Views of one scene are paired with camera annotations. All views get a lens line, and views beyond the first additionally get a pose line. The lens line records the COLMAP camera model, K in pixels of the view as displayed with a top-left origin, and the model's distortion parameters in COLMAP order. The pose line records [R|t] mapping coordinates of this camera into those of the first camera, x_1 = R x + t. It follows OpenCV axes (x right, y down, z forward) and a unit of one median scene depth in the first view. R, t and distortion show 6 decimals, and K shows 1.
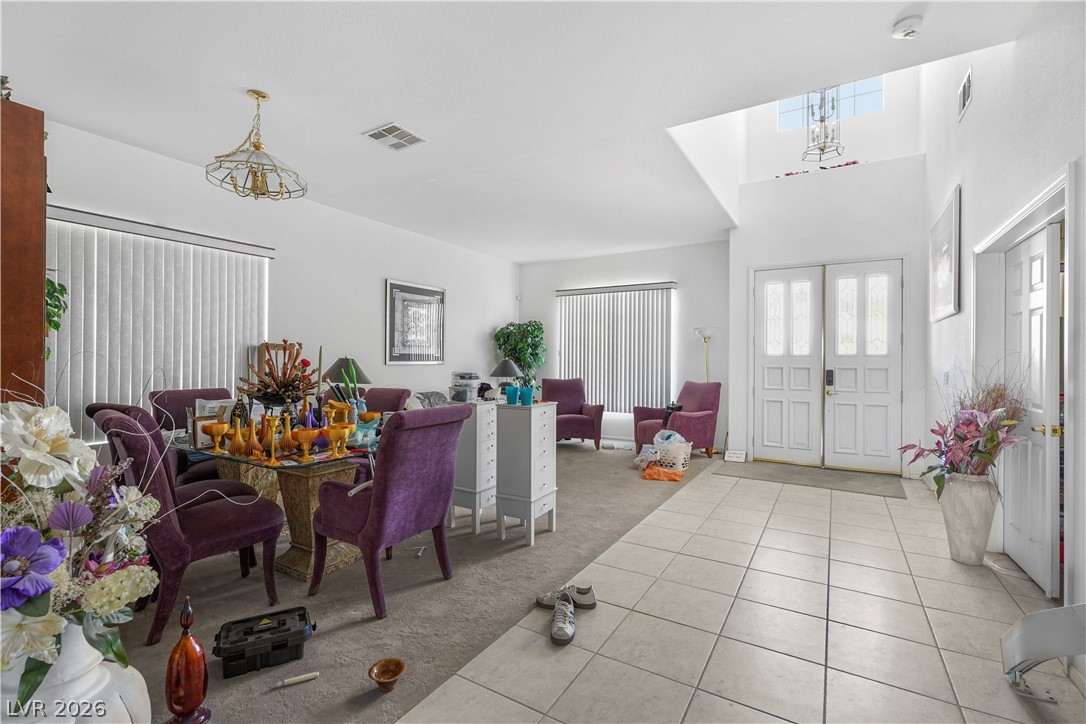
lens RADIAL K [[485.4, 0, 541.7], [0, 485.4, 357.6], [0, 0, 1]] dist [-0.001502, -0.000021]
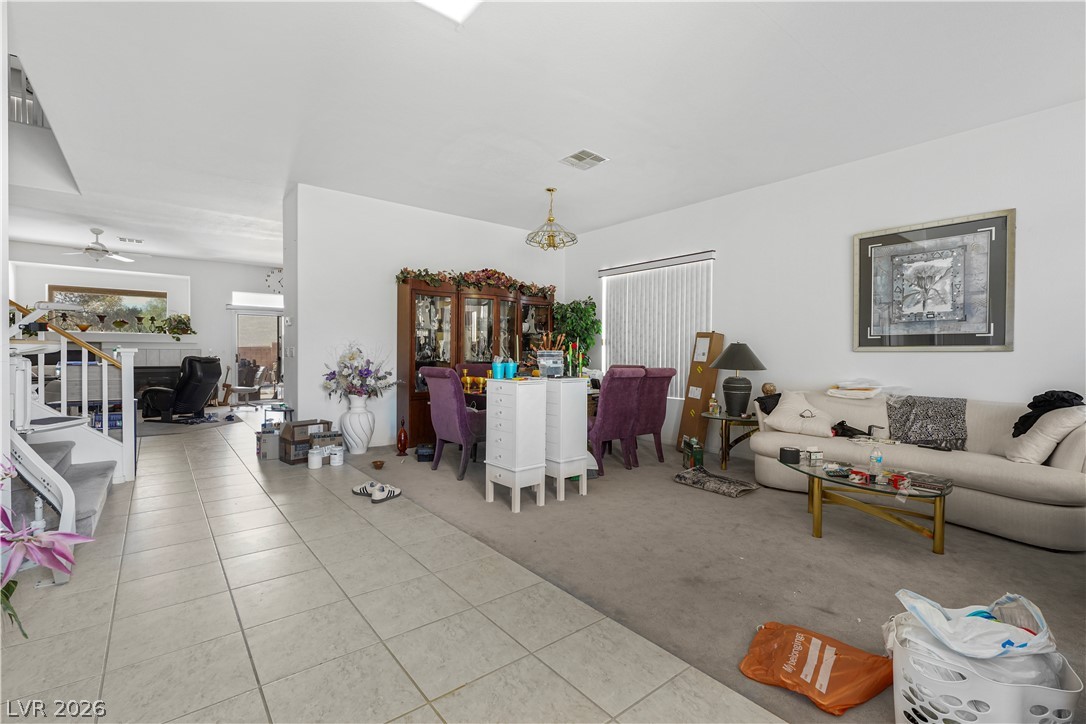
lens RADIAL K [[485.4, 0, 547.3], [0, 485.4, 363.8], [0, 0, 1]] dist [-0.001502, -0.000021]
pose [[-0.338296, 0.011843, -0.940965, 0.521632], [-0.006851, 0.999863, 0.015047, 0.024943], [0.941015, 0.011537, -0.338169, 0.789021]]
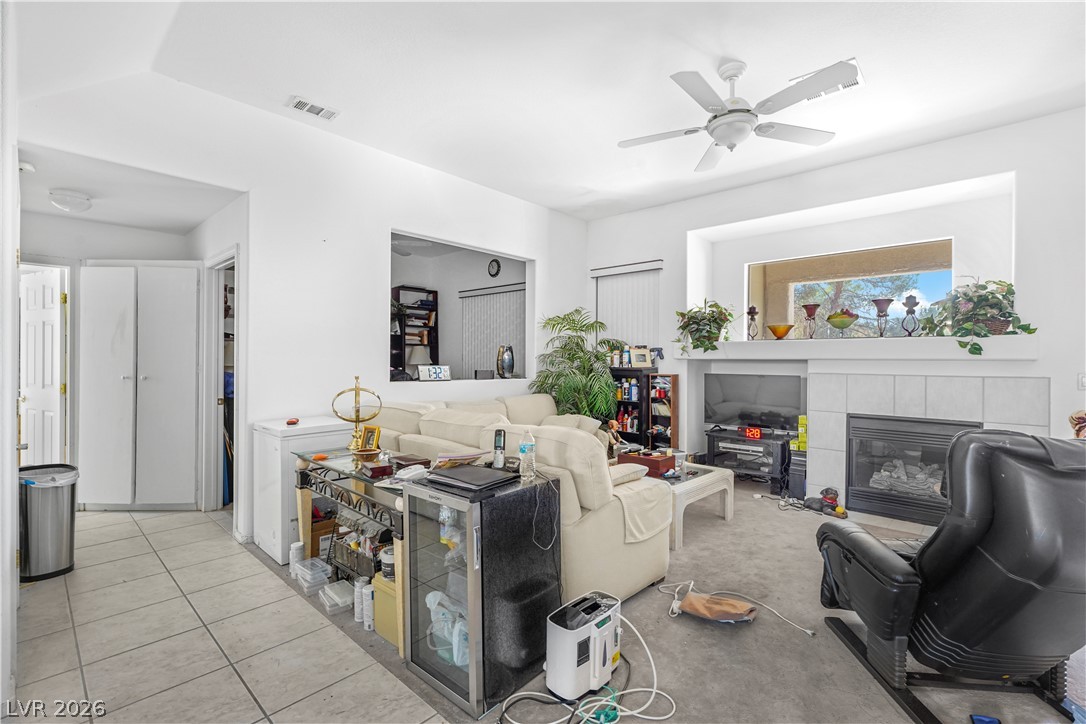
lens RADIAL K [[485.4, 0, 543.5], [0, 485.4, 361.6], [0, 0, 1]] dist [-0.001502, -0.000021]
pose [[-0.980224, -0.010968, 0.197585, 0.494657], [-0.011347, 0.999935, -0.000790, 0.023871], [-0.197564, -0.003016, -0.980285, 0.749950]]
